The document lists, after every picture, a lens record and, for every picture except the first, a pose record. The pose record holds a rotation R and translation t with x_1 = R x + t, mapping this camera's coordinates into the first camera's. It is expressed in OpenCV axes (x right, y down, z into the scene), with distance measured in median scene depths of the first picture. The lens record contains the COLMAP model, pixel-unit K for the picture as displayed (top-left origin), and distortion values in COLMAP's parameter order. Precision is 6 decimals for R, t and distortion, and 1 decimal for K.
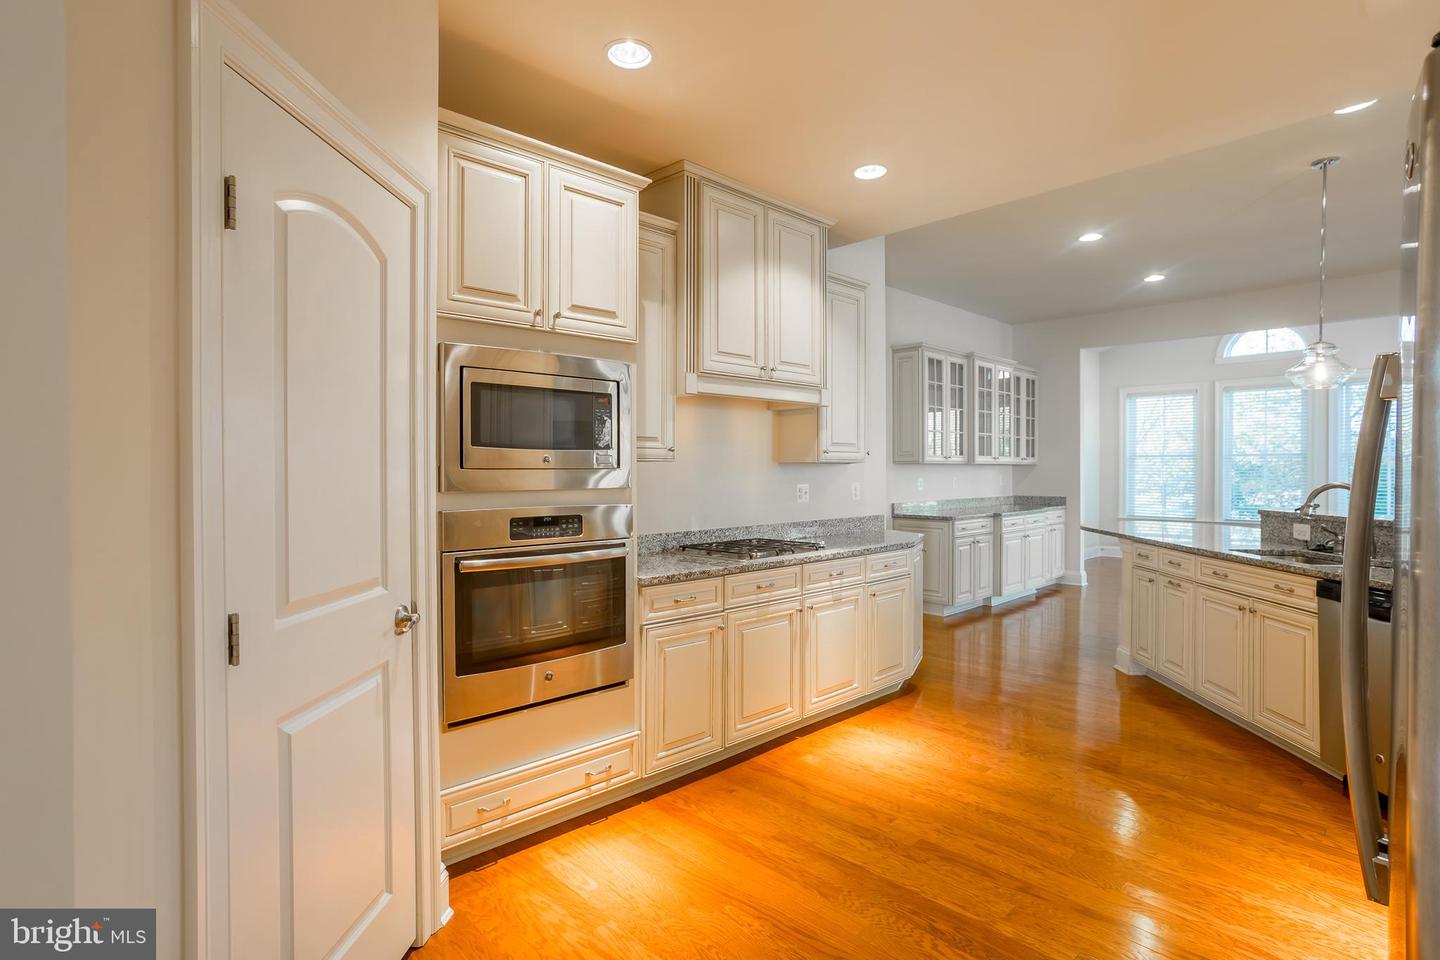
lens RADIAL K [[735.3, 0, 720.0], [0, 735.3, 480.0], [0, 0, 1]] dist [0.023138, 0.000416]
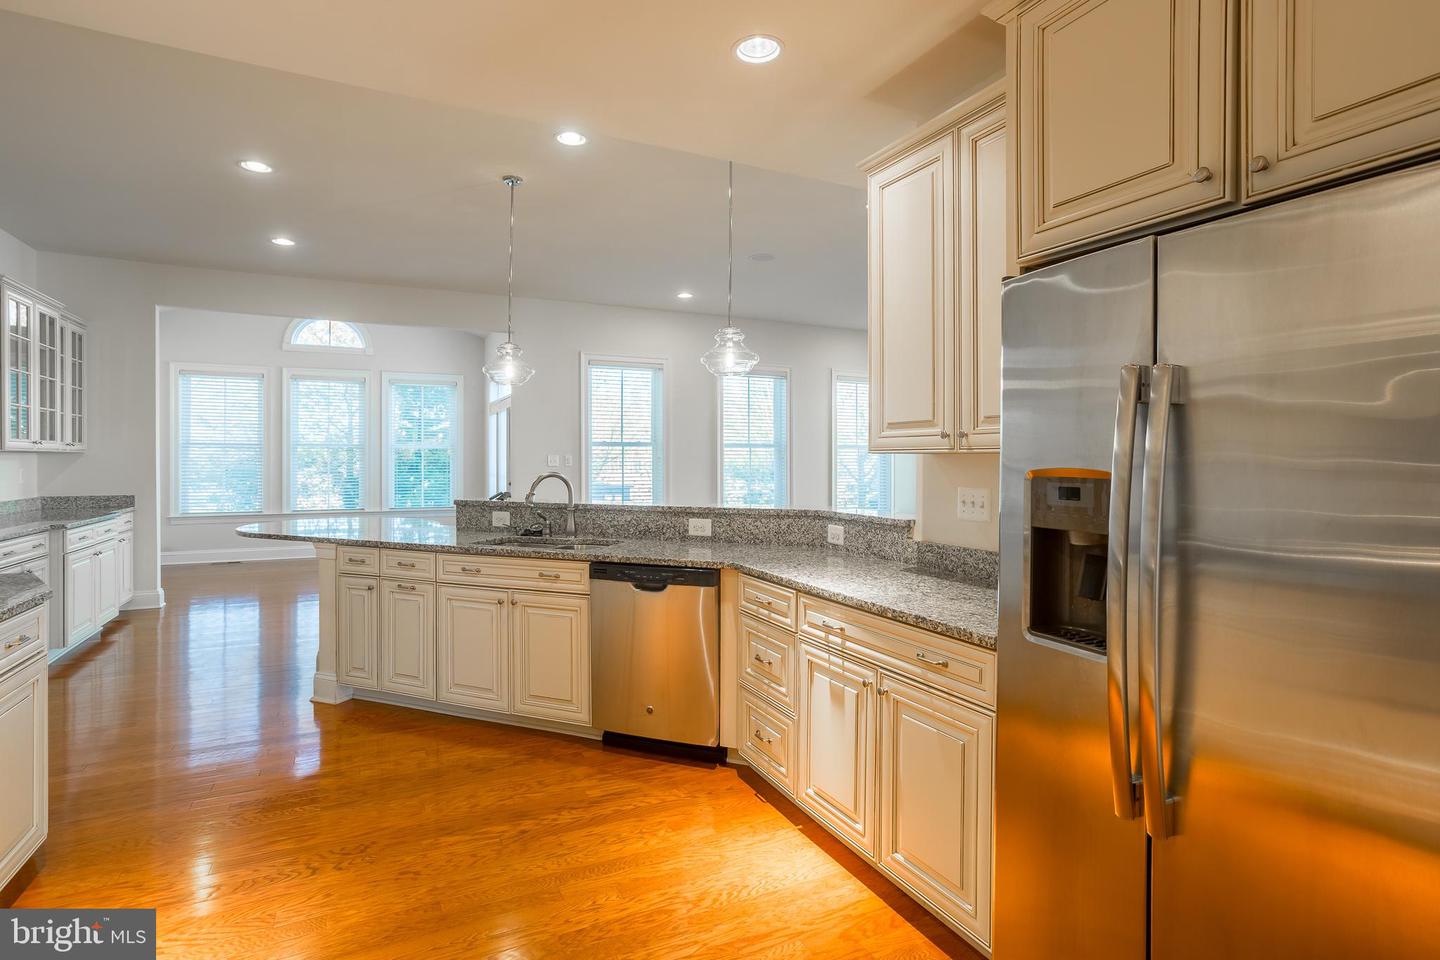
lens RADIAL K [[731.1, 0, 753.3], [0, 731.1, 463.5], [0, 0, 1]] dist [-0.065474, 0.042054]
pose [[0.291348, -0.005428, 0.956602, -0.096916], [0.012921, 0.999915, 0.001739, -0.006031], [-0.956530, 0.011853, 0.291393, 0.347096]]
